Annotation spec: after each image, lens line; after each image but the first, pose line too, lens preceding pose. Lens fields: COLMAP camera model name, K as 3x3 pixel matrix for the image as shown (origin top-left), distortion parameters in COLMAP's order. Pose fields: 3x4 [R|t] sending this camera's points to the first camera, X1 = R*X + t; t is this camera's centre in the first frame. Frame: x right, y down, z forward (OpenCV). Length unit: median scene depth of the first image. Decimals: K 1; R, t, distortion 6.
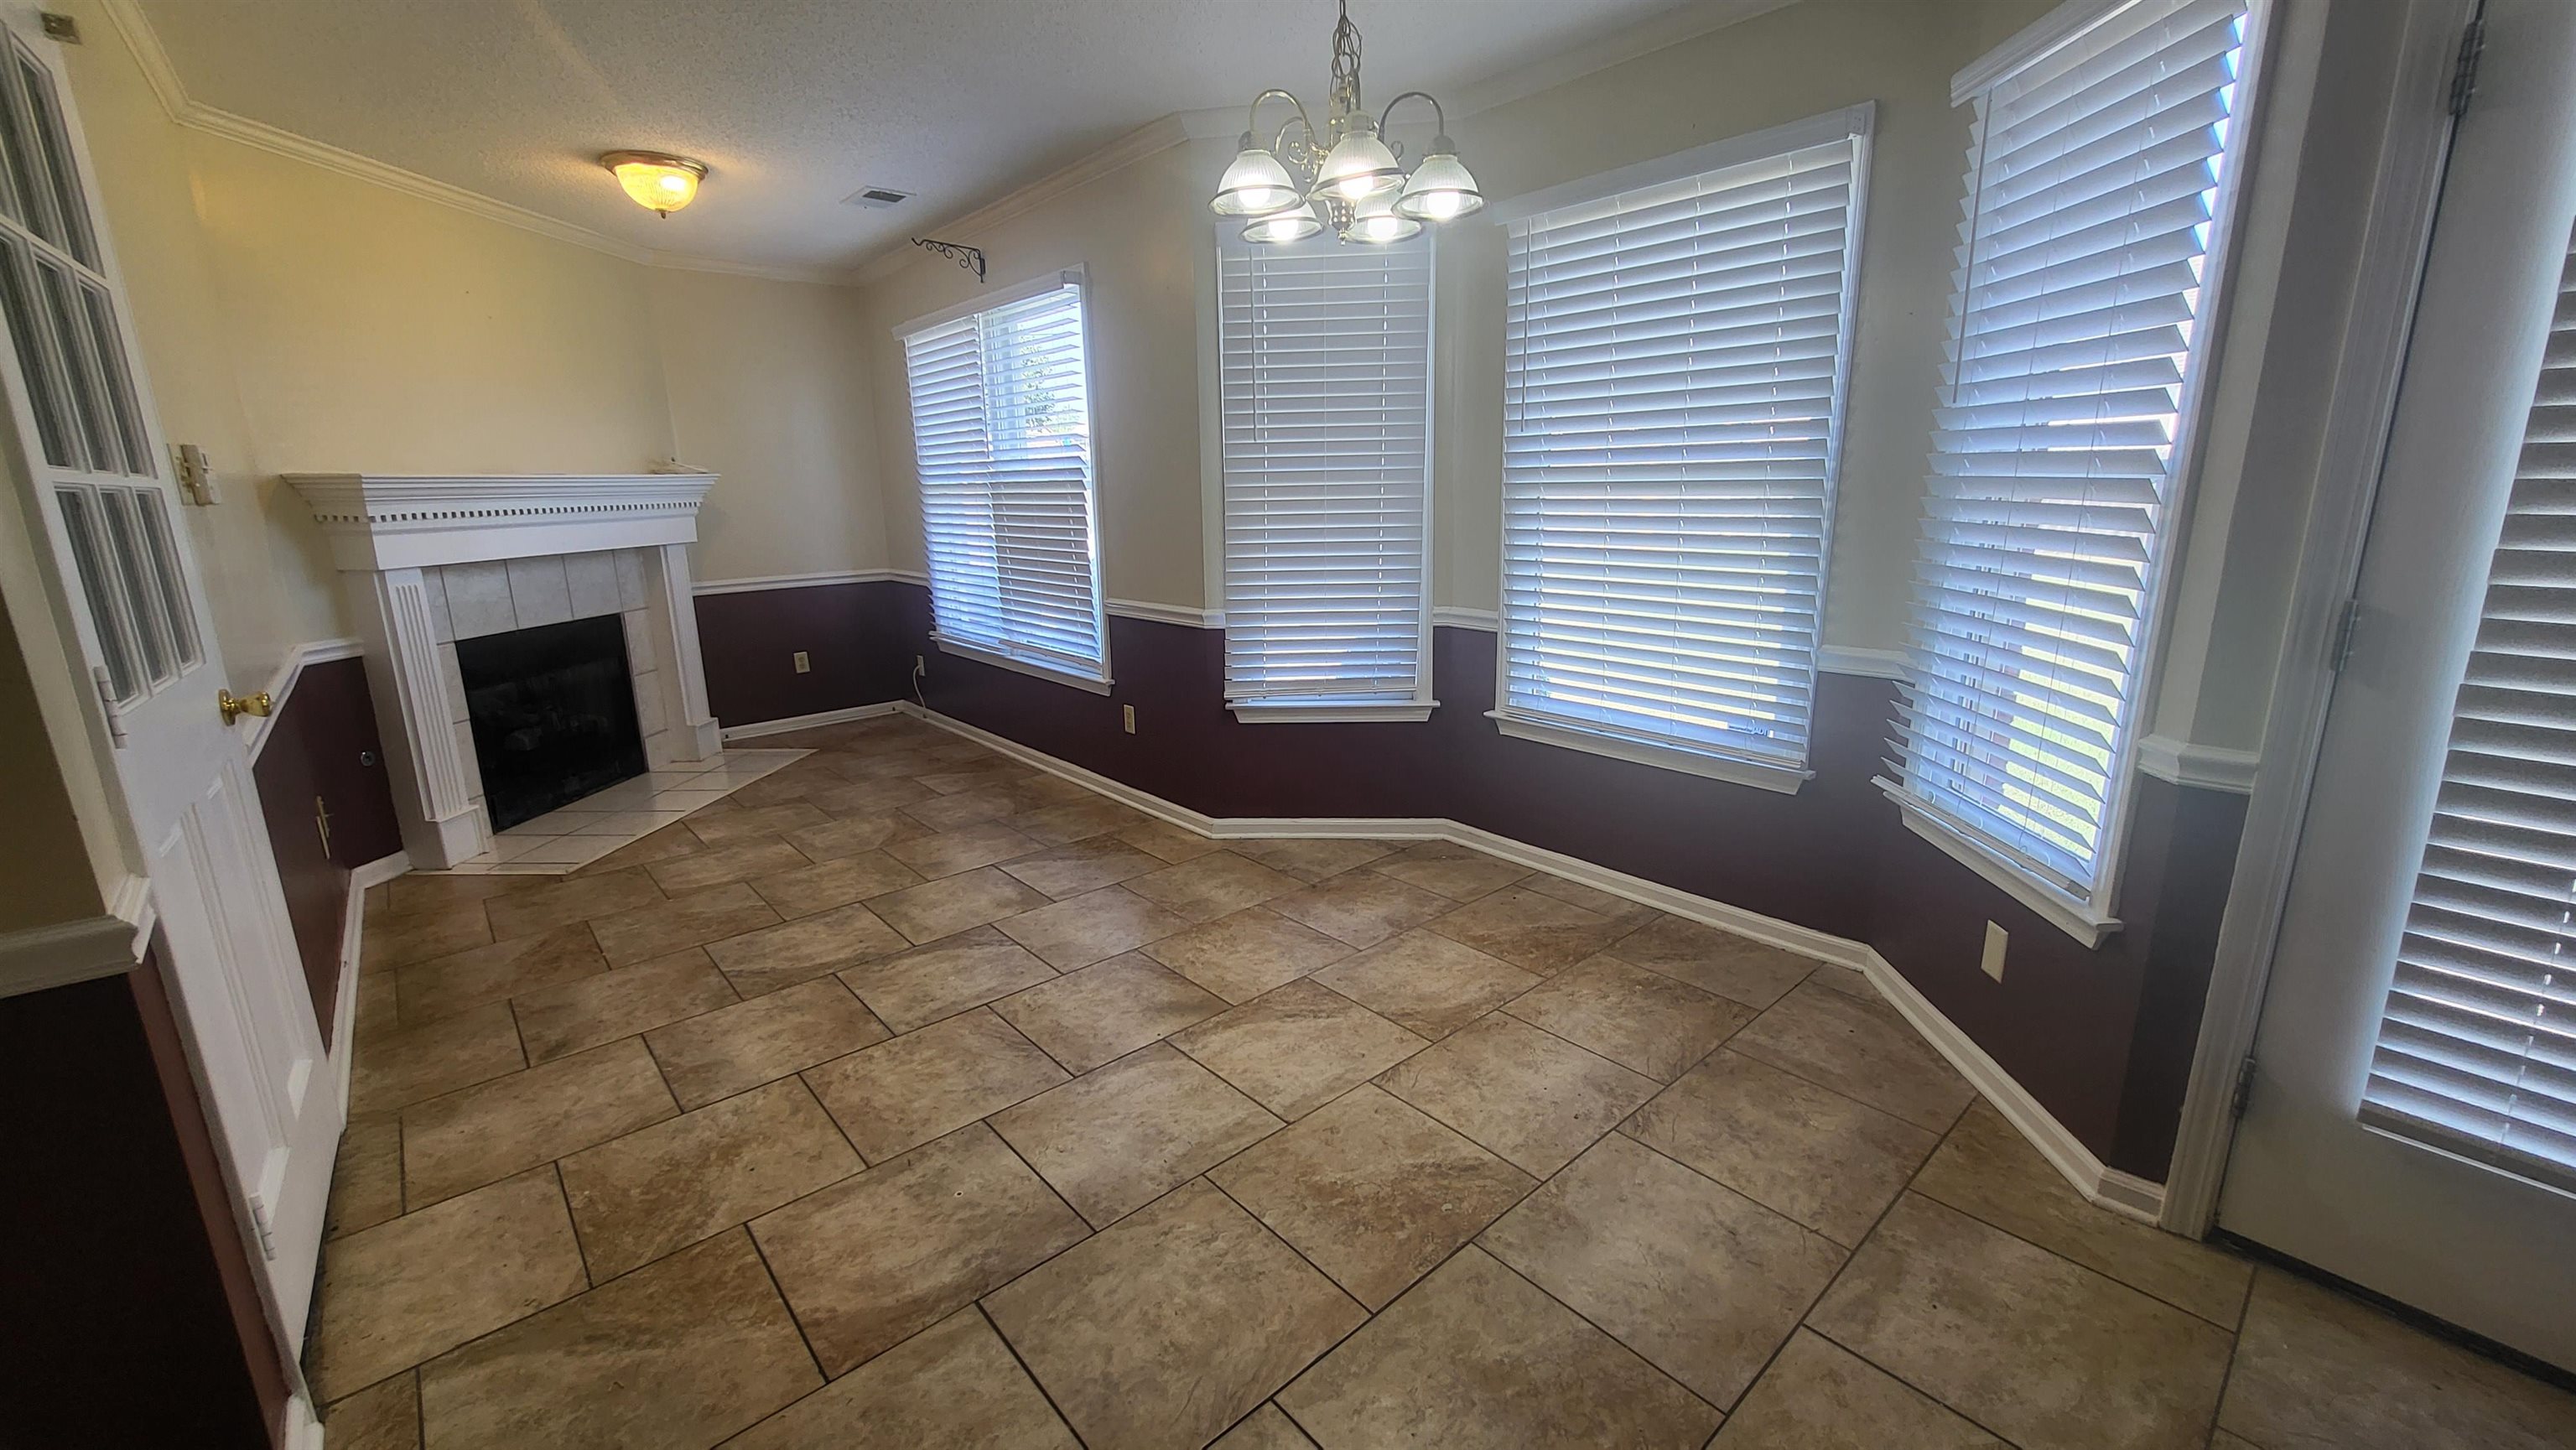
lens RADIAL K [[1019.7, 0, 1288.4], [0, 1019.7, 721.3], [0, 0, 1]] dist [-0.001395, -0.000159]
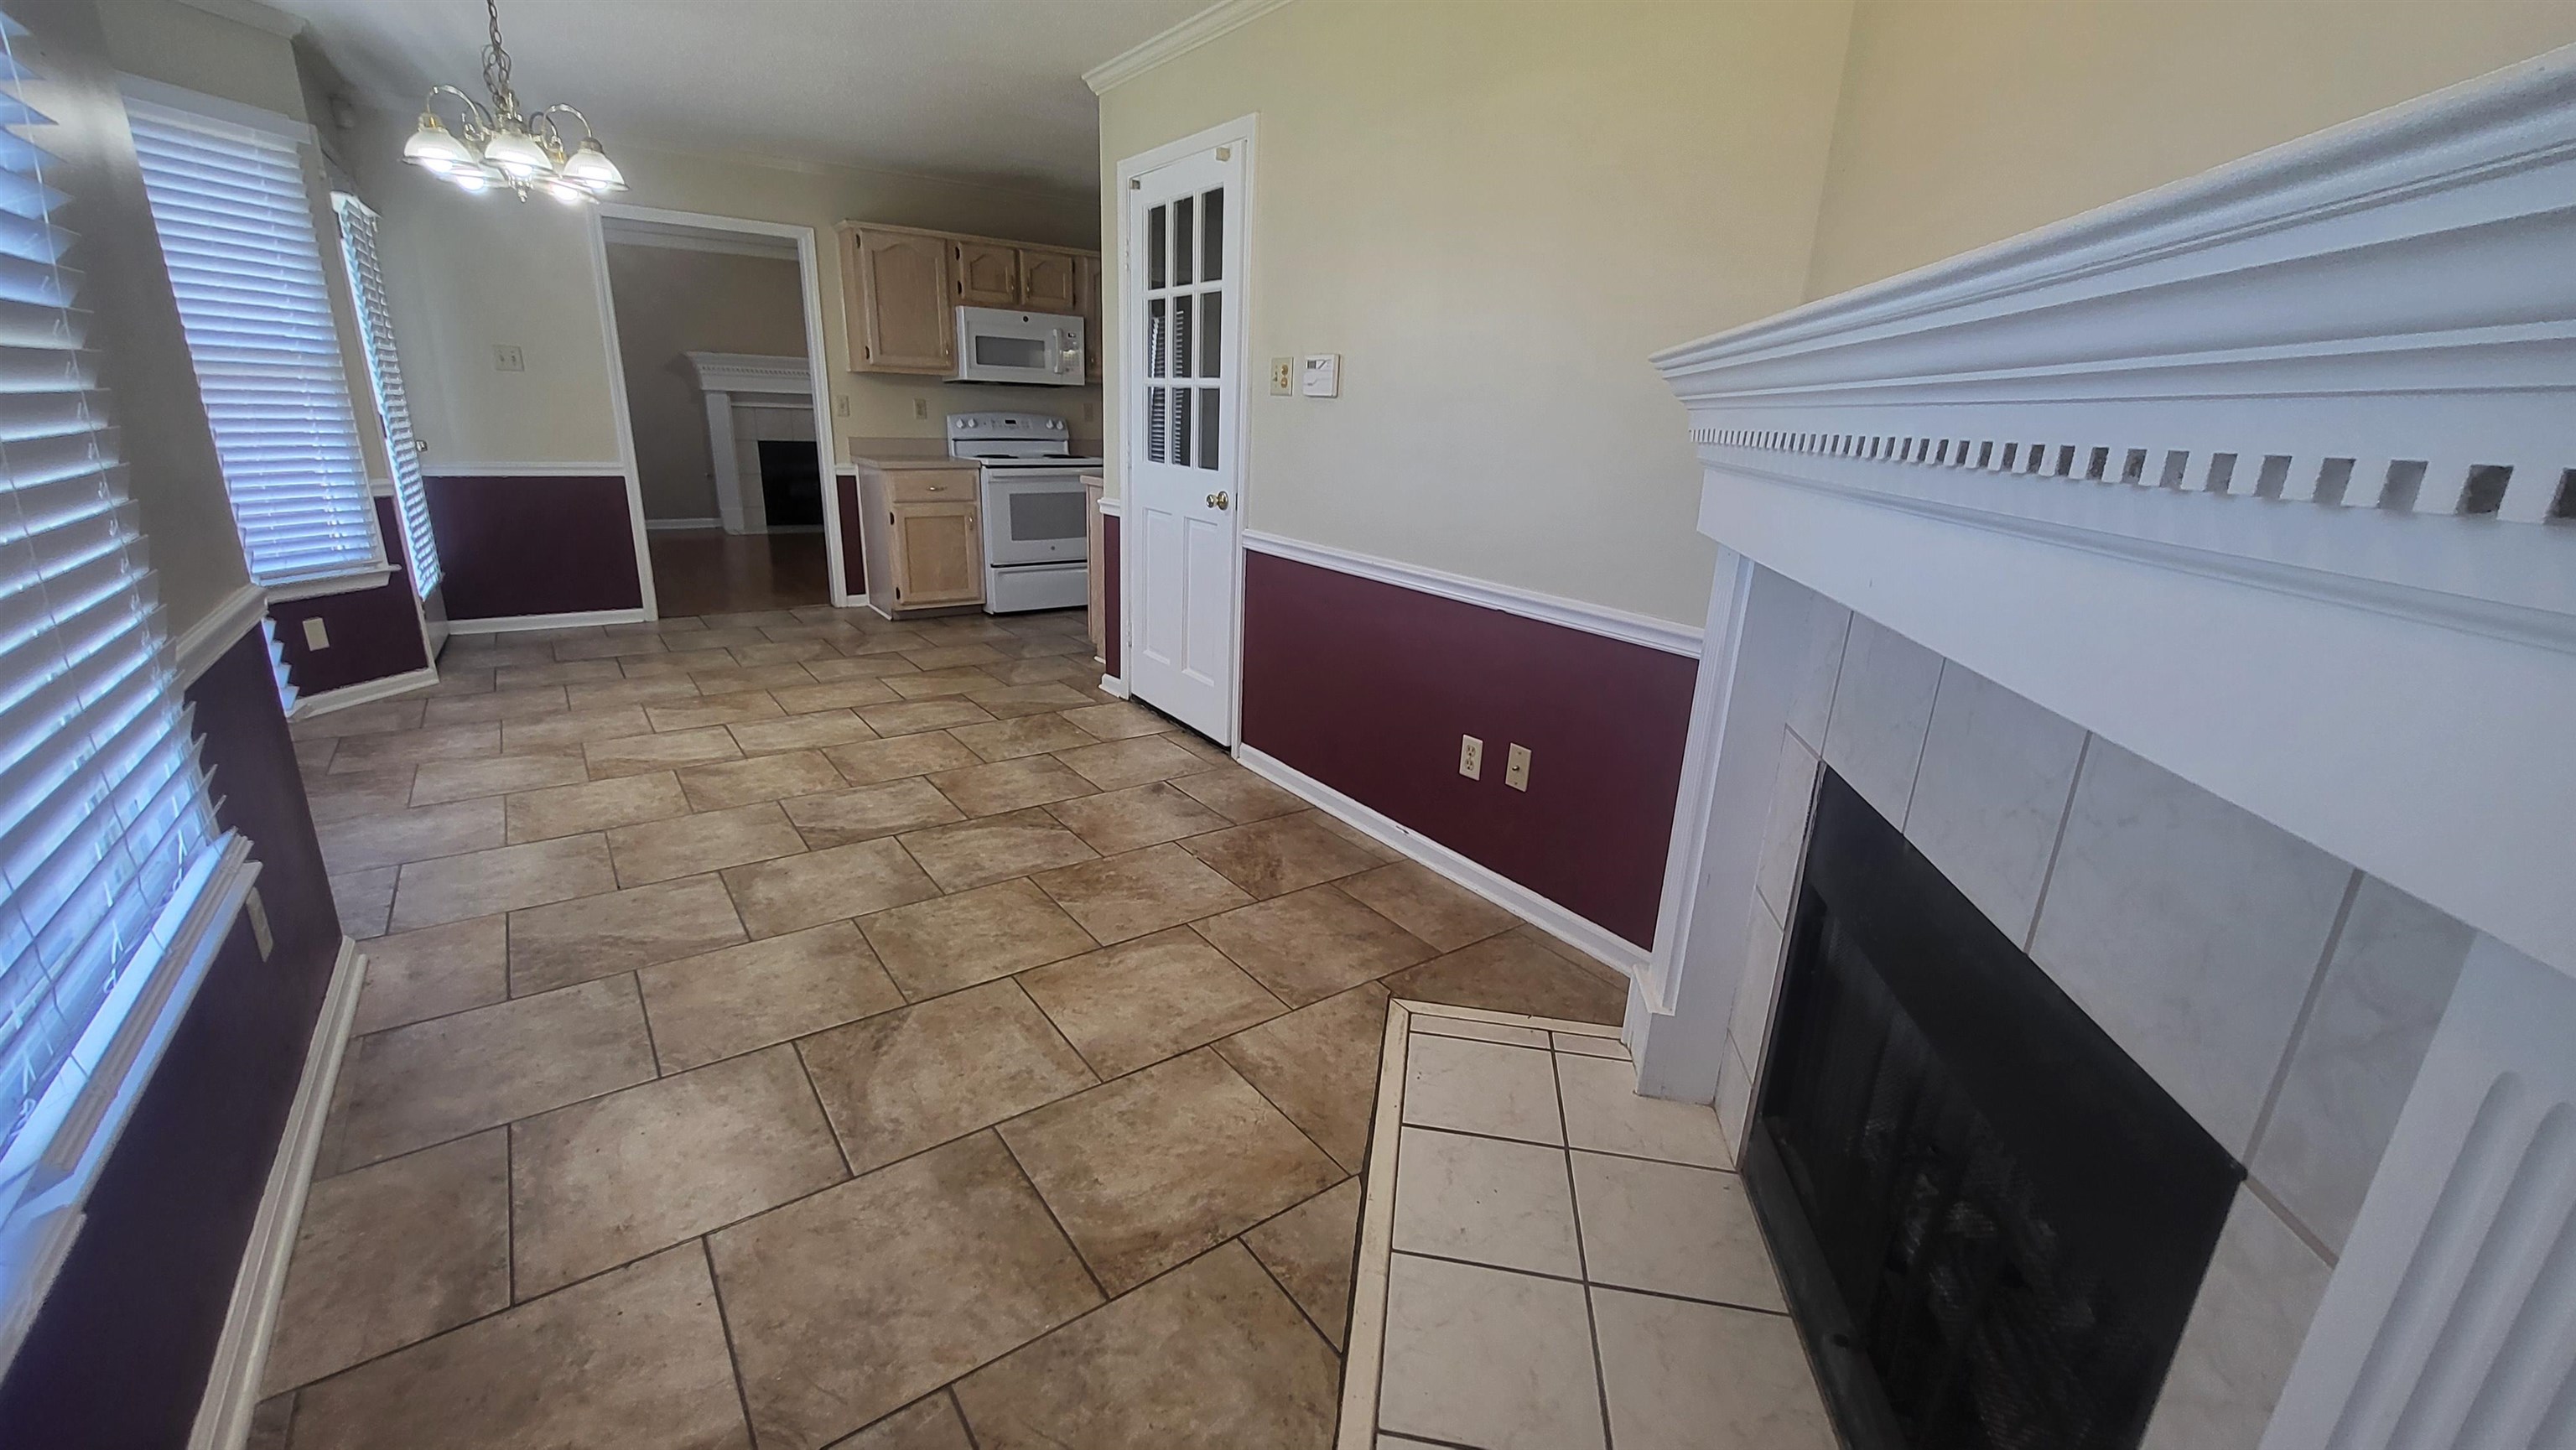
lens RADIAL K [[1019.7, 0, 1288.4], [0, 1019.7, 721.3], [0, 0, 1]] dist [-0.001395, -0.000159]
pose [[-0.995841, -0.046935, 0.078091, -0.908966], [-0.001546, 0.865681, 0.500593, -0.423224], [-0.091097, 0.498390, -0.862153, 1.947685]]
